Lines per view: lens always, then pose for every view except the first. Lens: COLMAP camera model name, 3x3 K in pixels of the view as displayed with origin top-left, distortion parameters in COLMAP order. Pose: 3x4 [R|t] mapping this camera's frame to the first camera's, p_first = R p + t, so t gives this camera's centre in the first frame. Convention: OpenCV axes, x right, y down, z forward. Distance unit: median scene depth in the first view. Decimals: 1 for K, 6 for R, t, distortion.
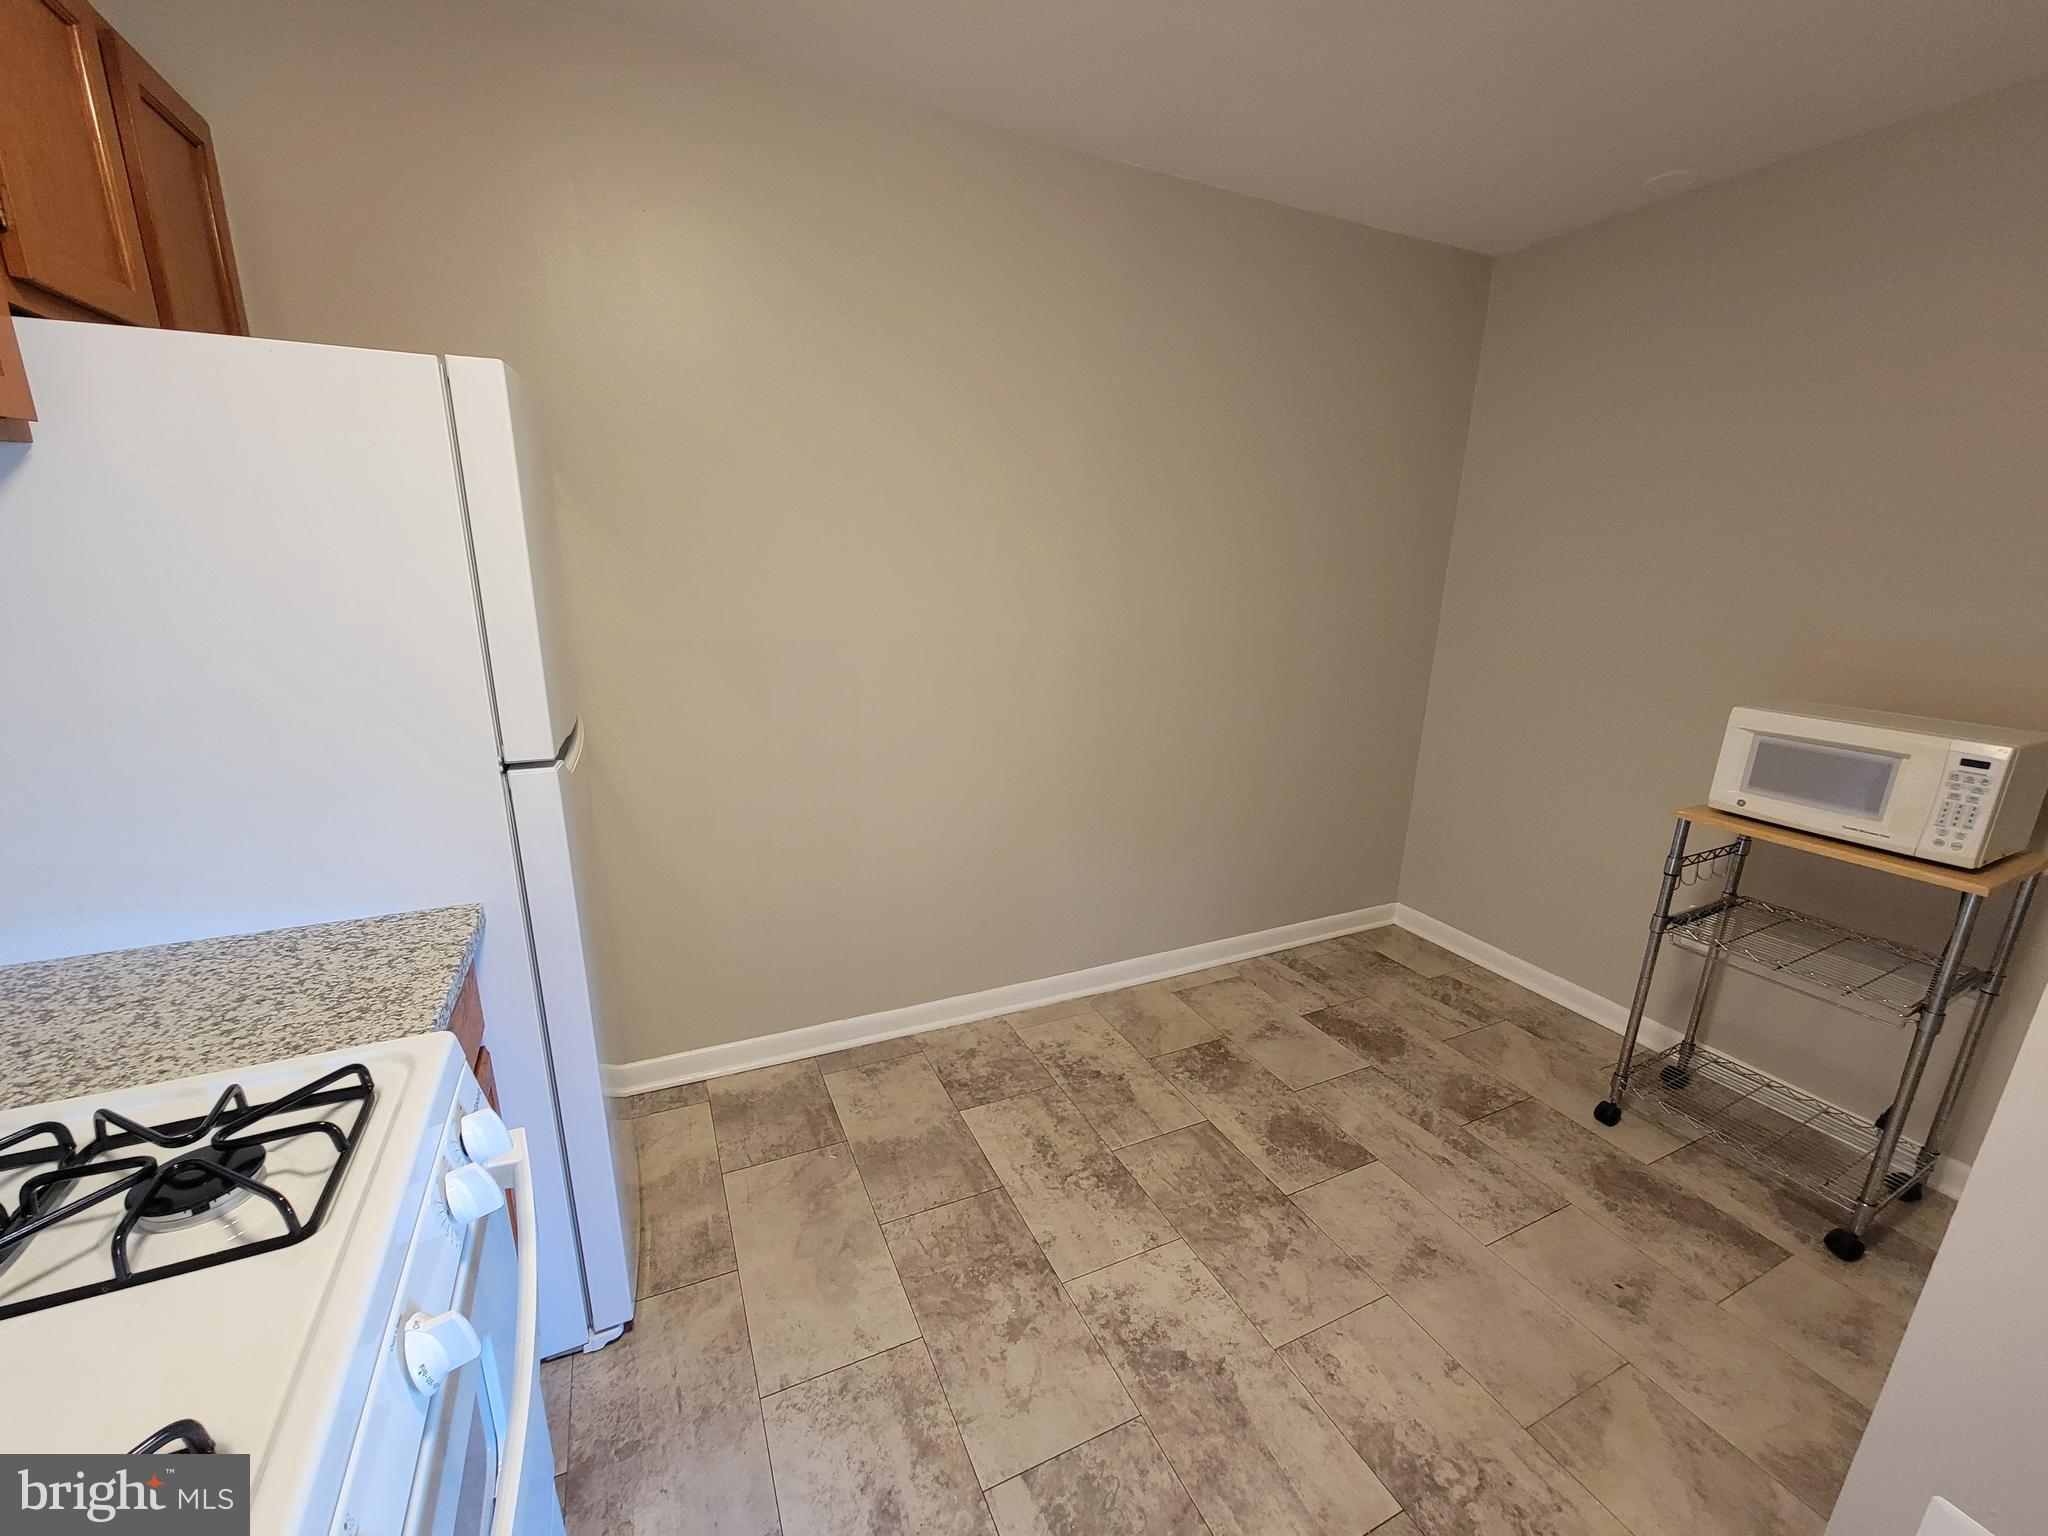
lens RADIAL K [[840.8, 0, 1026.9], [0, 840.8, 784.2], [0, 0, 1]] dist [-0.001781, -0.000155]
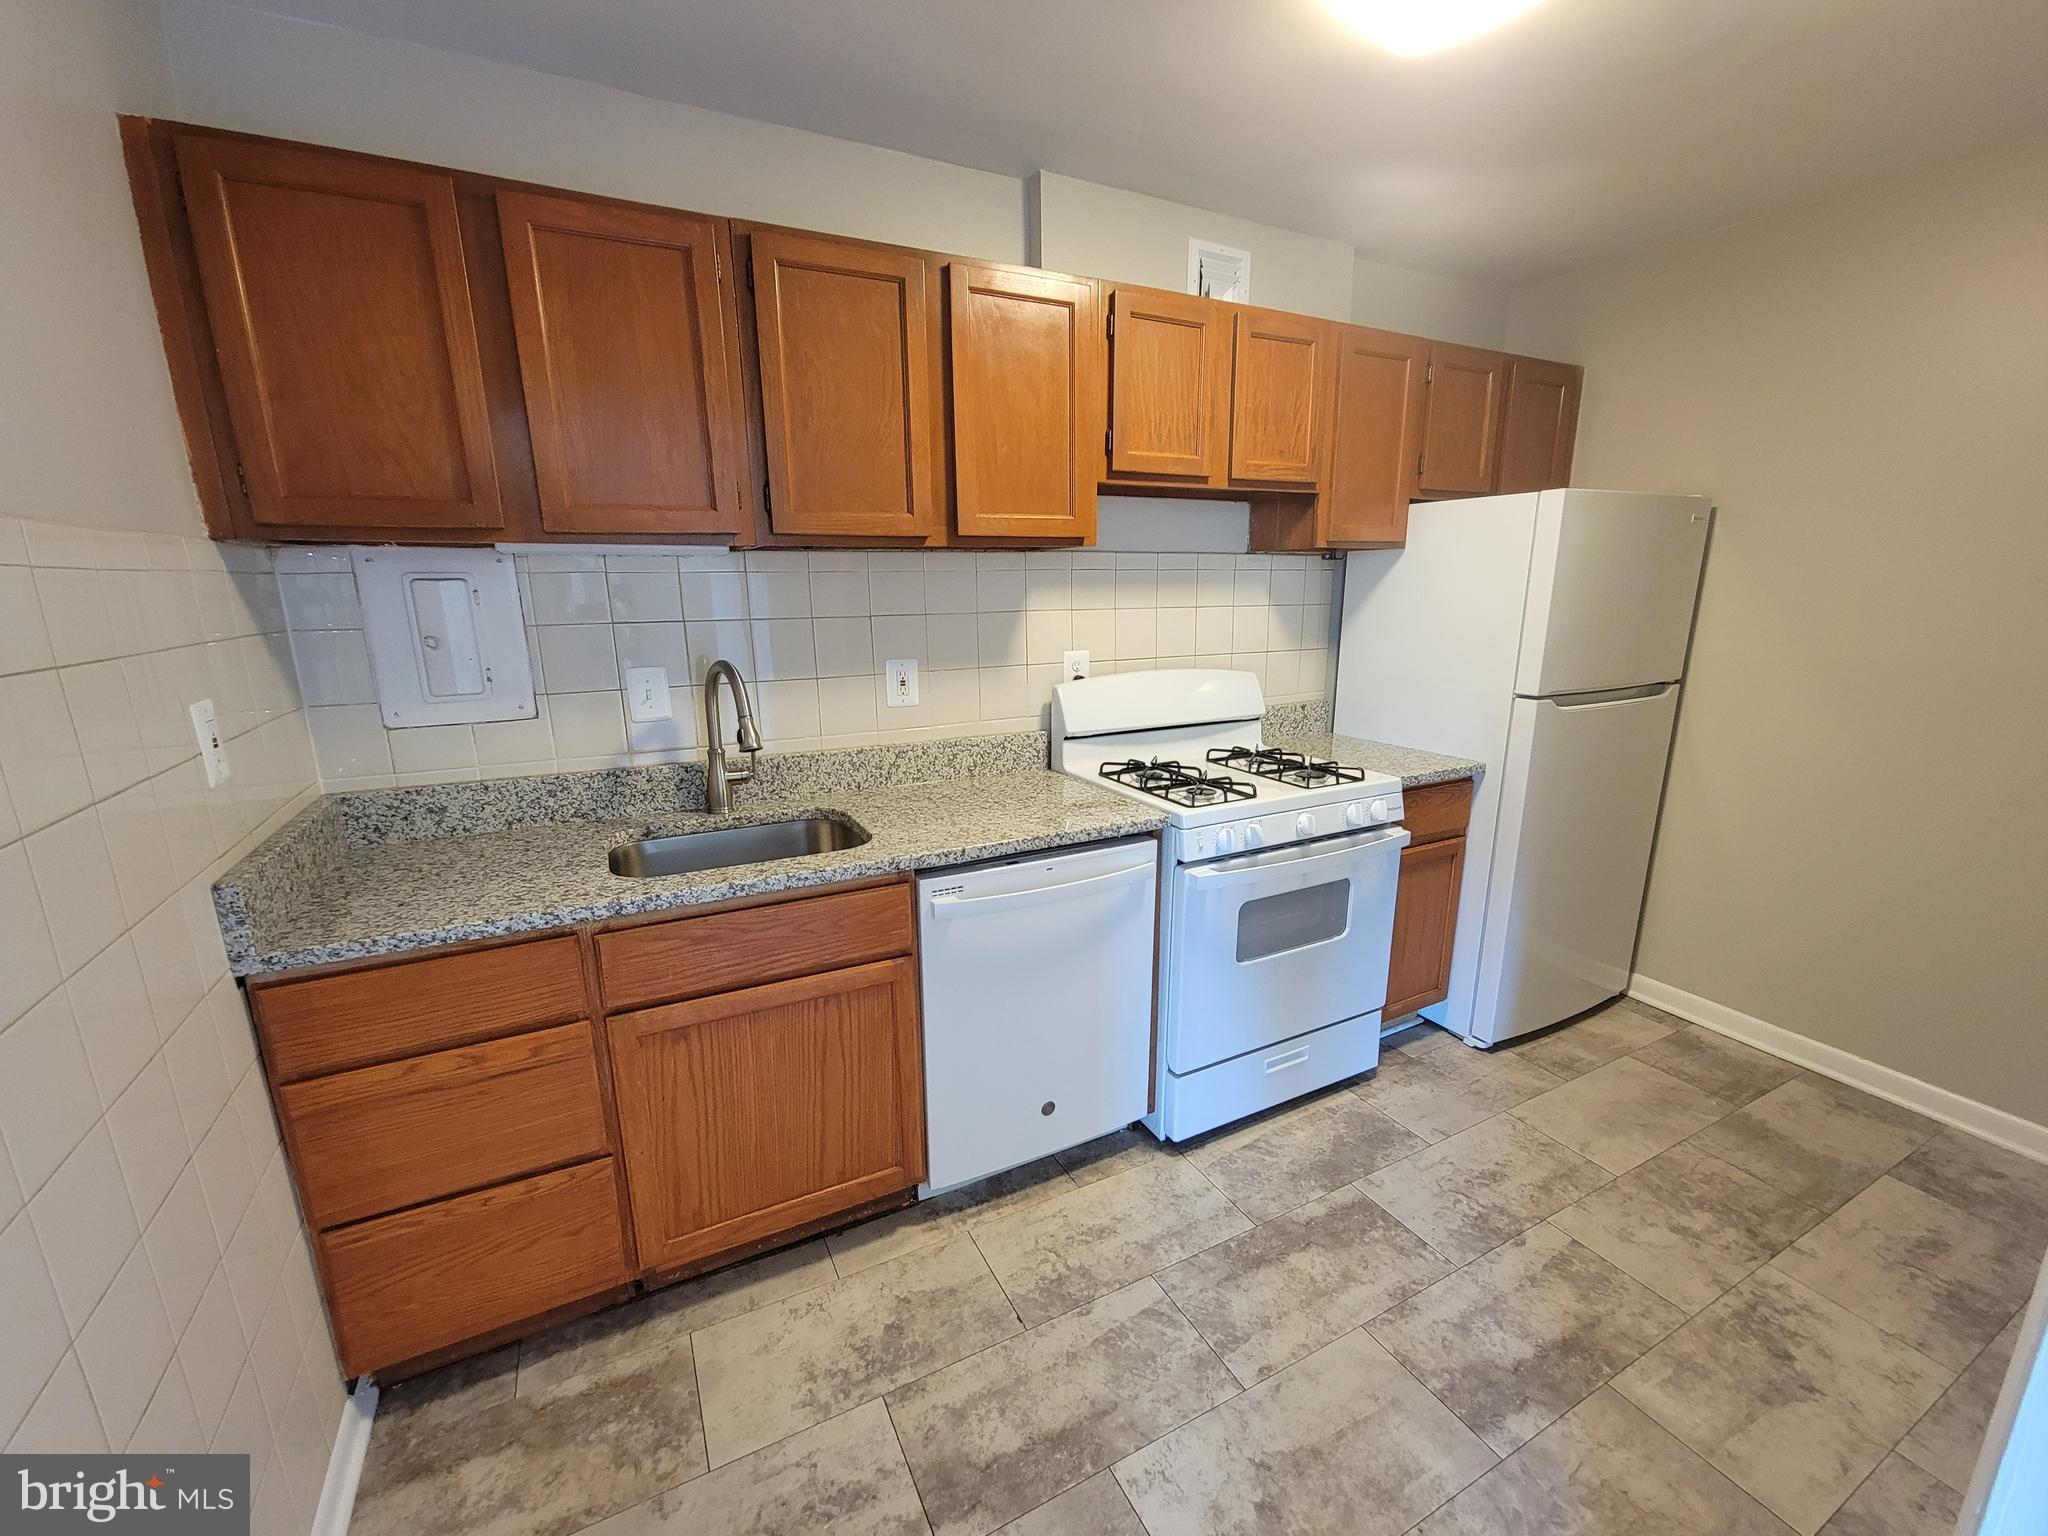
lens RADIAL K [[840.8, 0, 1026.9], [0, 840.8, 784.2], [0, 0, 1]] dist [-0.001781, -0.000155]
pose [[0.034266, 0.211180, -0.976846, 0.921094], [-0.263584, 0.944723, 0.194989, 0.066344], [0.964028, 0.250800, 0.088036, -0.140239]]
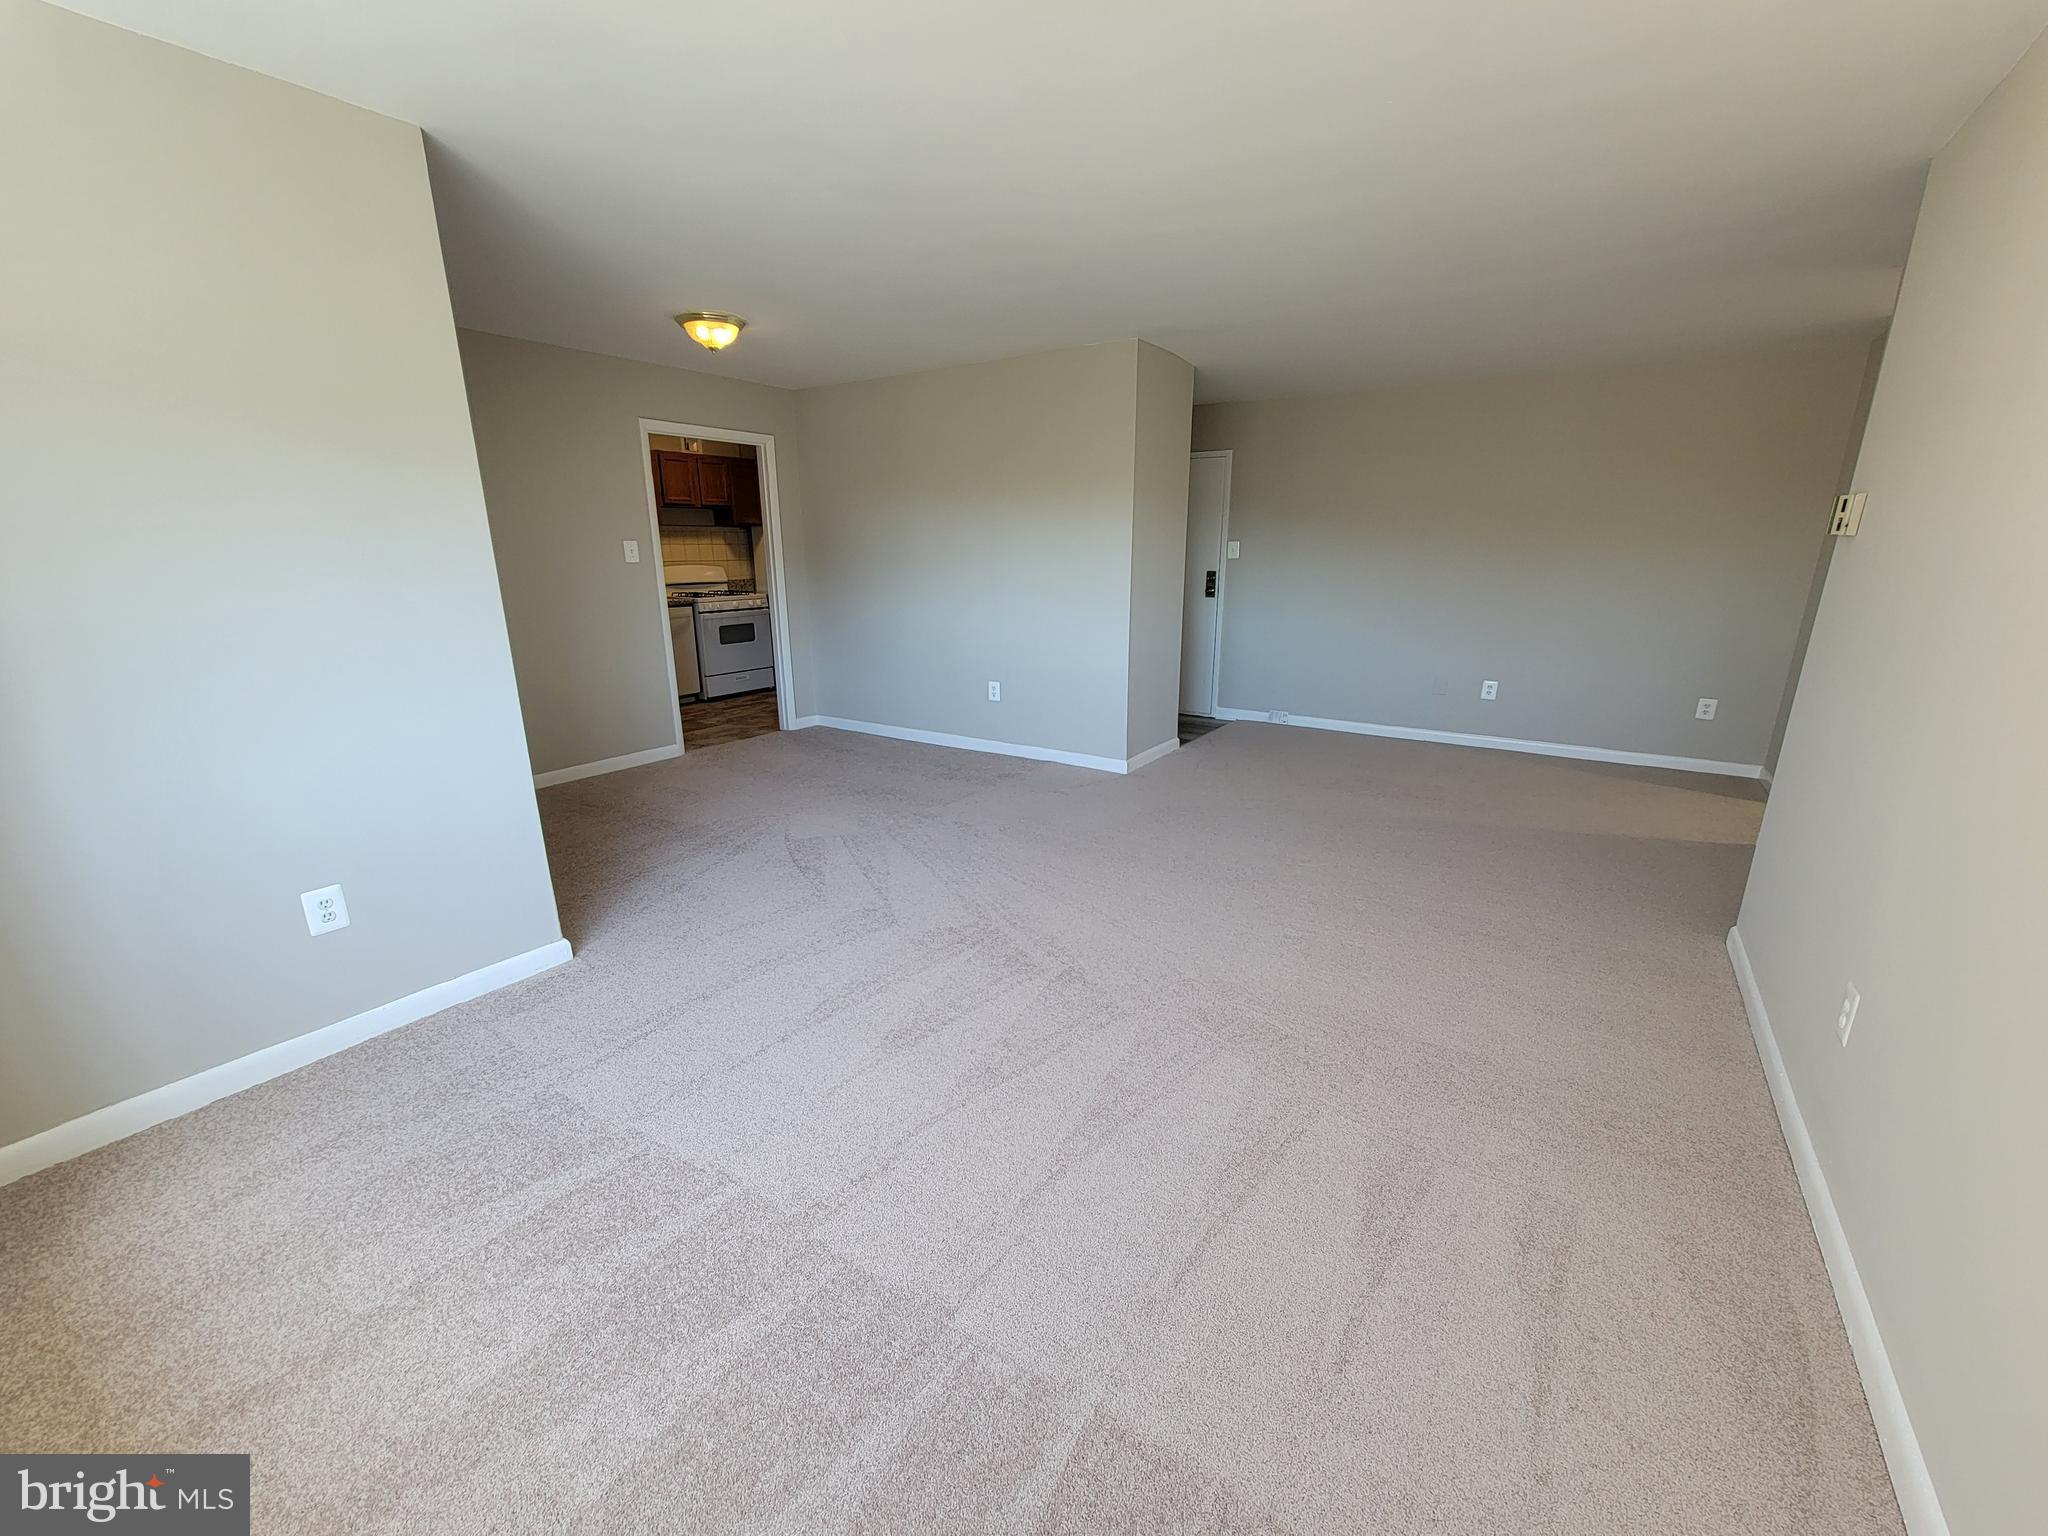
lens RADIAL K [[840.8, 0, 1026.9], [0, 840.8, 784.2], [0, 0, 1]] dist [-0.001781, -0.000155]
pose [[0.511327, 0.219669, -0.830837, 4.464580], [-0.223251, 0.967542, 0.118417, 0.306605], [0.829882, 0.124935, 0.543771, -0.647925]]
